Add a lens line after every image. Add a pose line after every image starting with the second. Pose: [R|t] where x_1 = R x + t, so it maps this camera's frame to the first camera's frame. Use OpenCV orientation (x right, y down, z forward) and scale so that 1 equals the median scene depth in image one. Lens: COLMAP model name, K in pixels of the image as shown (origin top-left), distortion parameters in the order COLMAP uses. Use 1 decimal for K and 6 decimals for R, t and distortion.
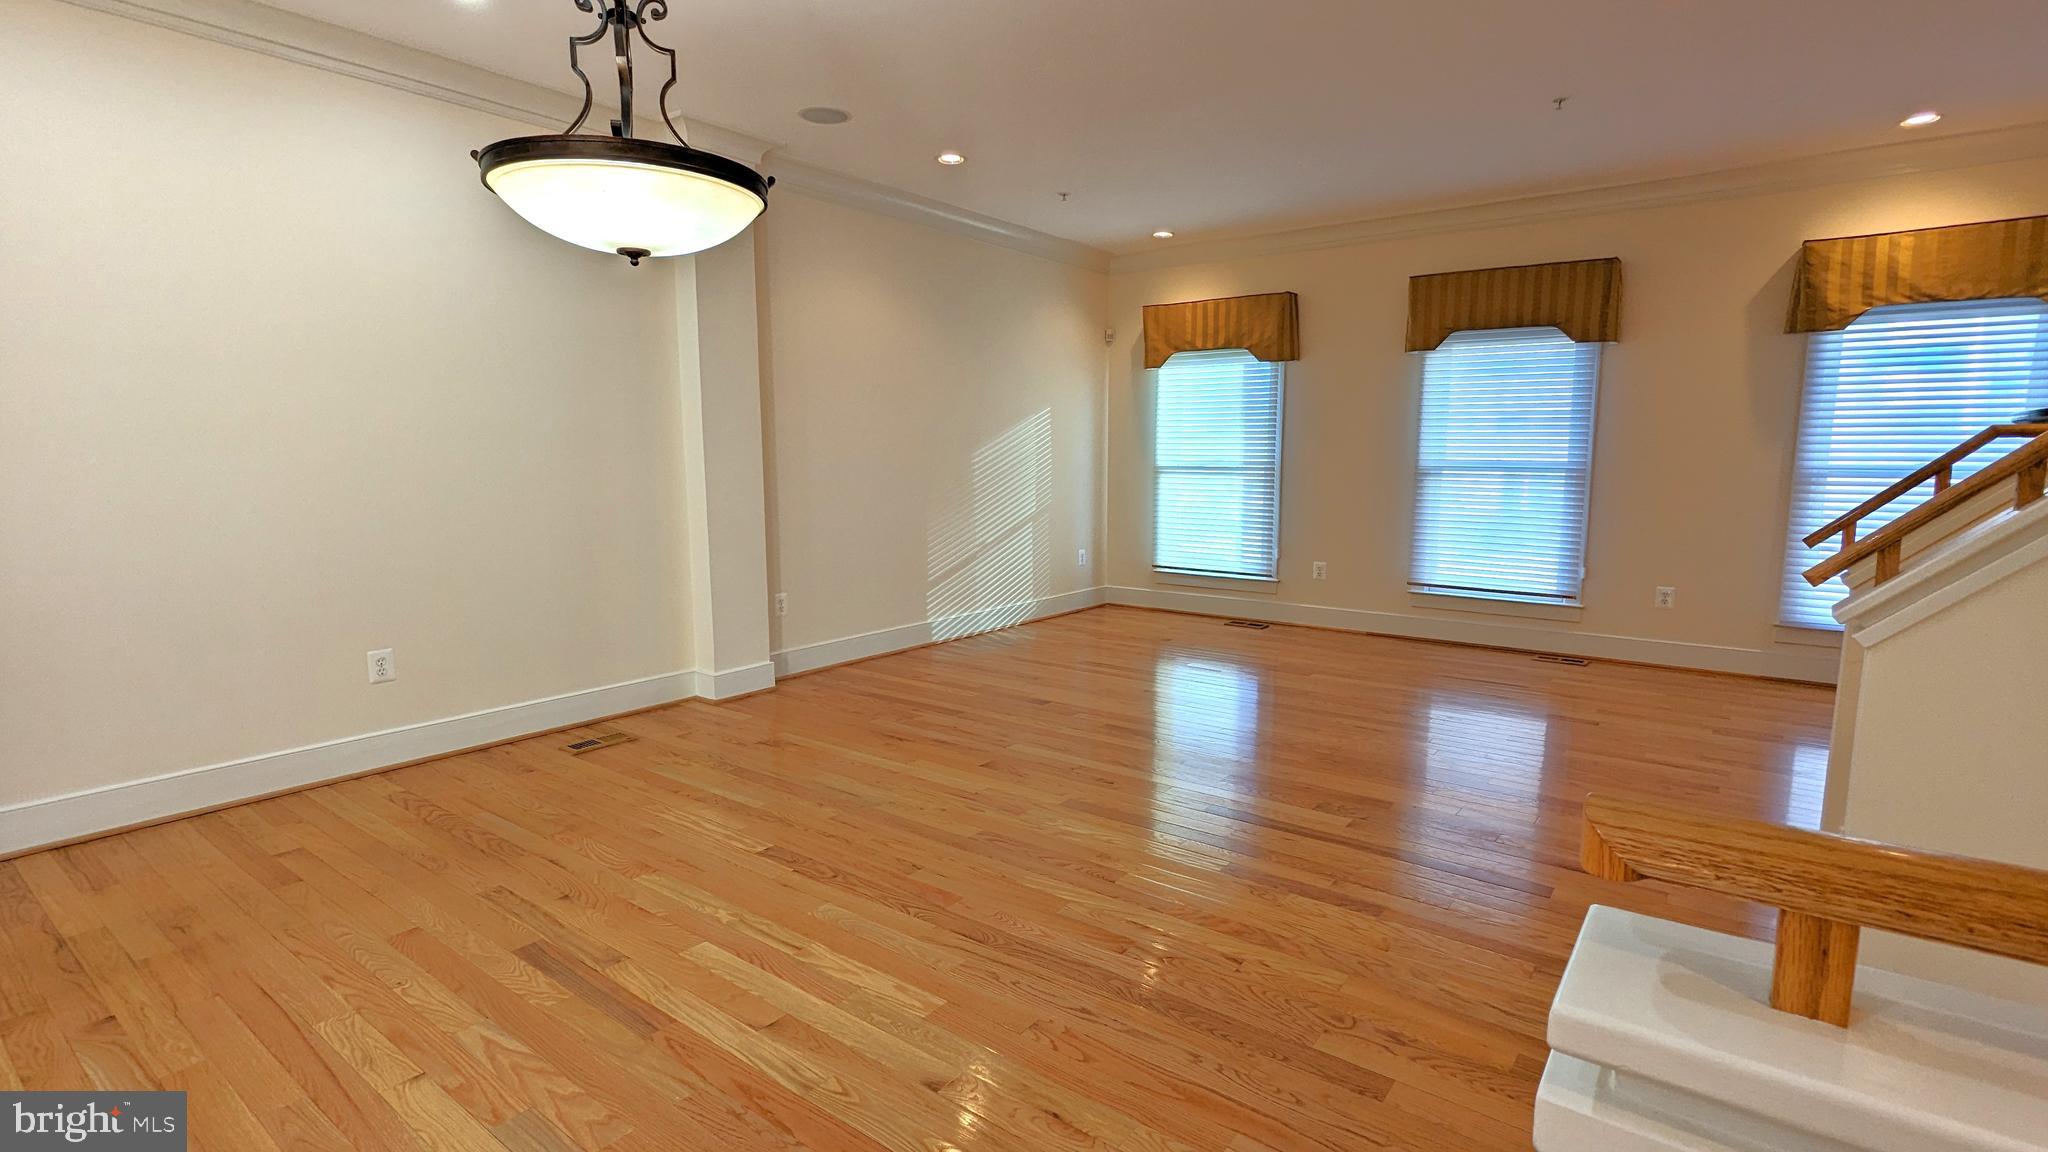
lens RADIAL K [[967.0, 0, 1027.8], [0, 967.0, 585.8], [0, 0, 1]] dist [0.002488, 0.000309]
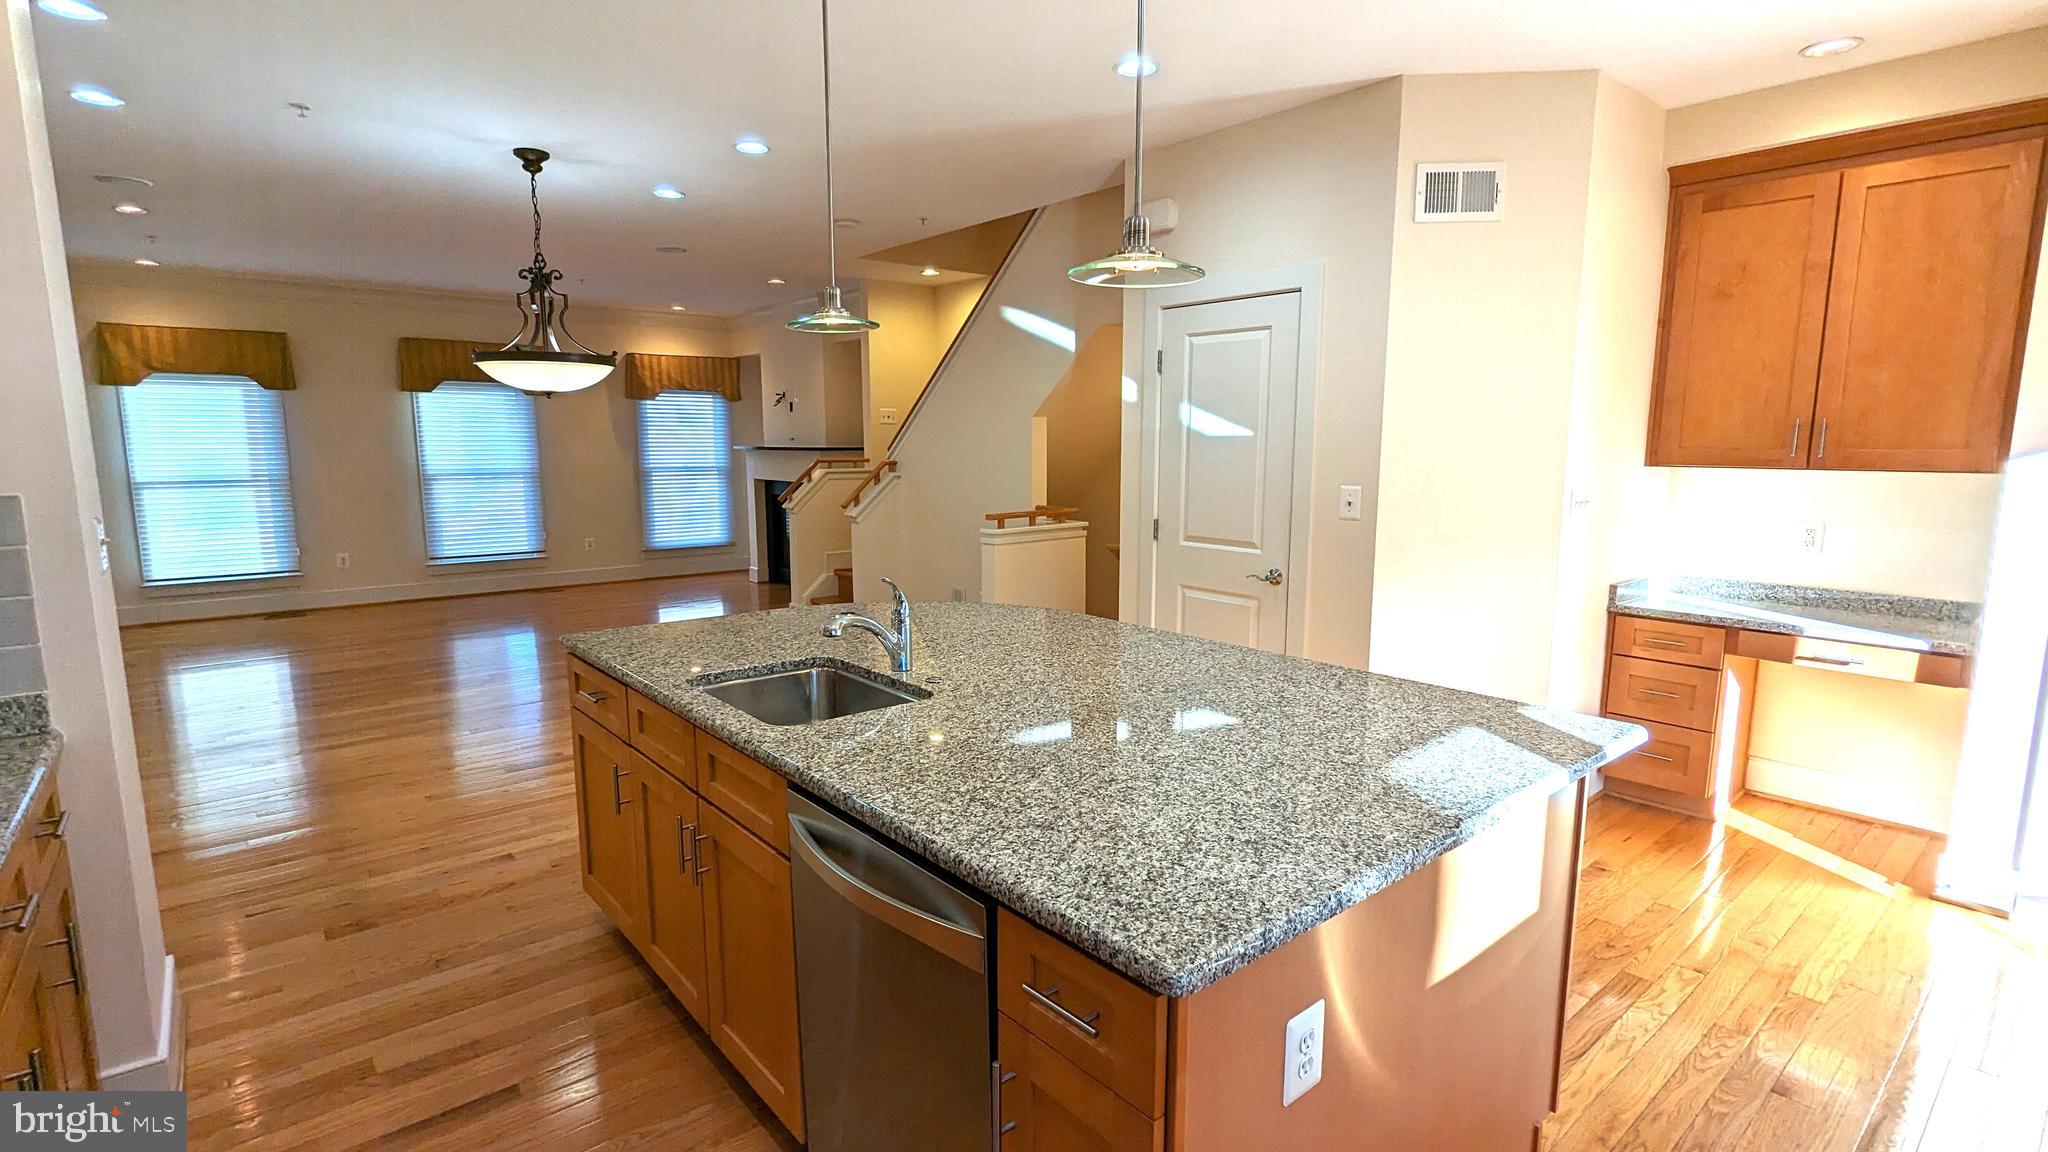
lens RADIAL K [[967.0, 0, 1027.8], [0, 967.0, 585.8], [0, 0, 1]] dist [0.002488, 0.000309]
pose [[0.217993, -0.149717, 0.964398, -0.813958], [0.135285, 0.983259, 0.122065, -0.018821], [-0.966528, 0.103859, 0.234598, -0.157211]]
